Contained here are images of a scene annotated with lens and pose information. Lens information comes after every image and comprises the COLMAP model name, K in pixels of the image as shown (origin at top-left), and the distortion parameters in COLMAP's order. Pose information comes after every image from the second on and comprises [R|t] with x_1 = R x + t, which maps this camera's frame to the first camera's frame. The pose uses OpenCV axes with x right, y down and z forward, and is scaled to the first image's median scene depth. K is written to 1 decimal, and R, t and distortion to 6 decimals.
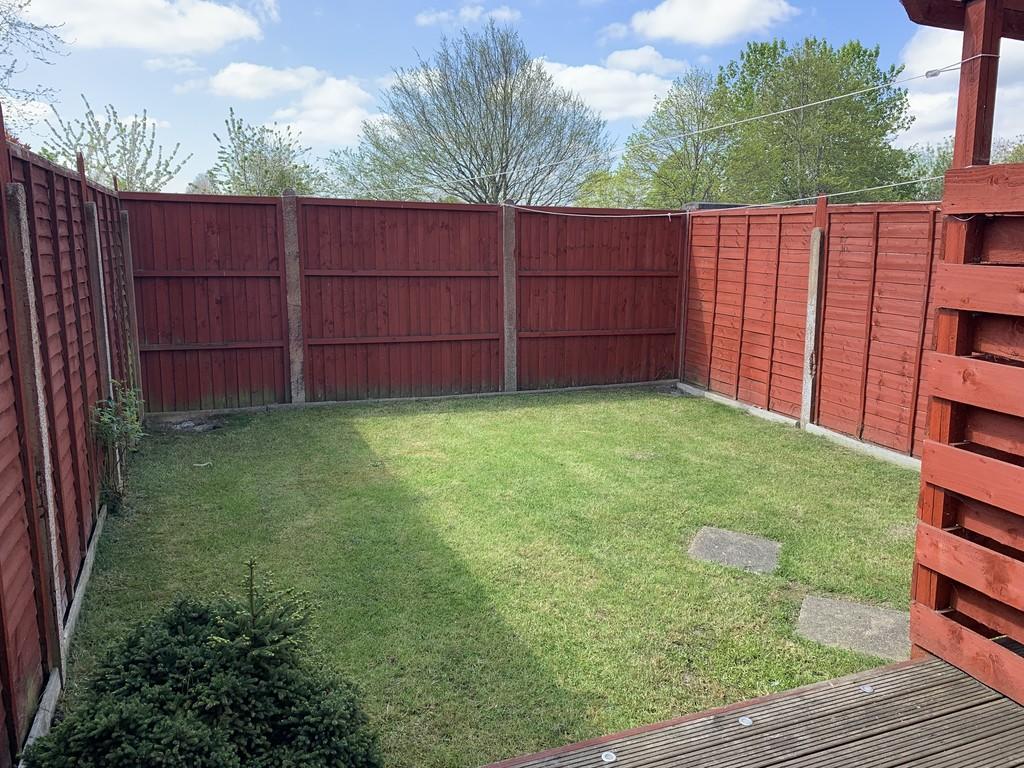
lens RADIAL K [[795.3, 0, 512.2], [0, 795.3, 363.8], [0, 0, 1]] dist [0.002019, 0.004738]
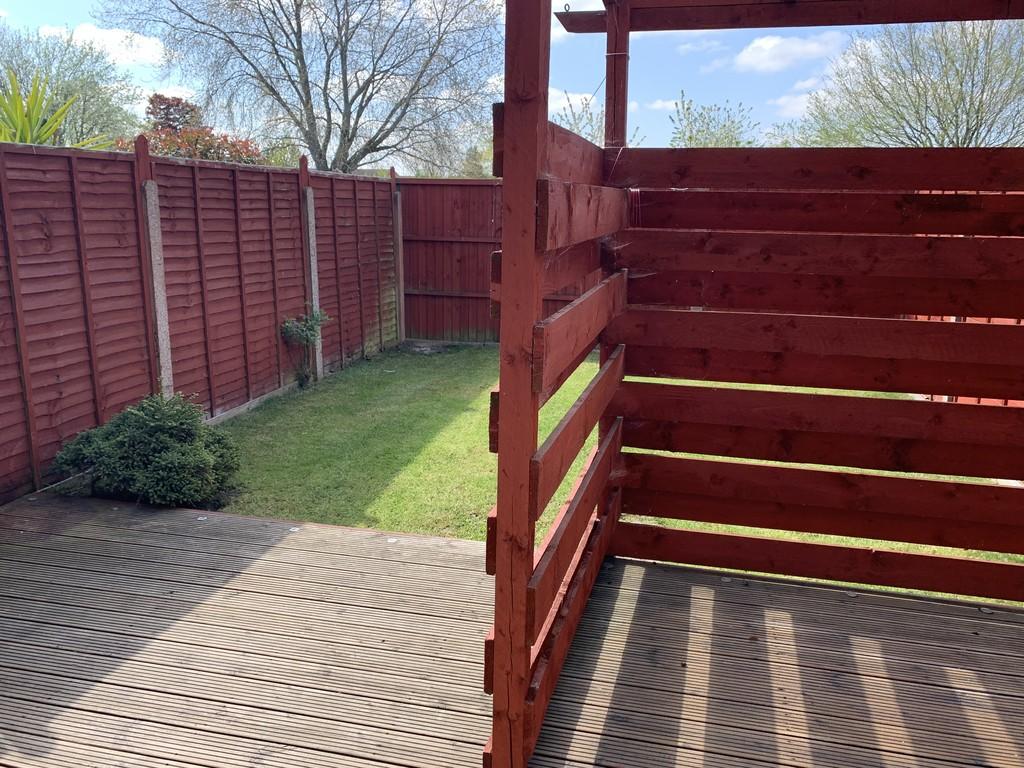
lens RADIAL K [[784.4, 0, 512.0], [0, 784.4, 384.0], [0, 0, 1]] dist [0.008654, 0.001744]
pose [[0.810819, 0.121864, -0.572470, 0.480221], [-0.088989, 0.992381, 0.085212, 0.007005], [0.578493, -0.018147, 0.815486, -0.019285]]
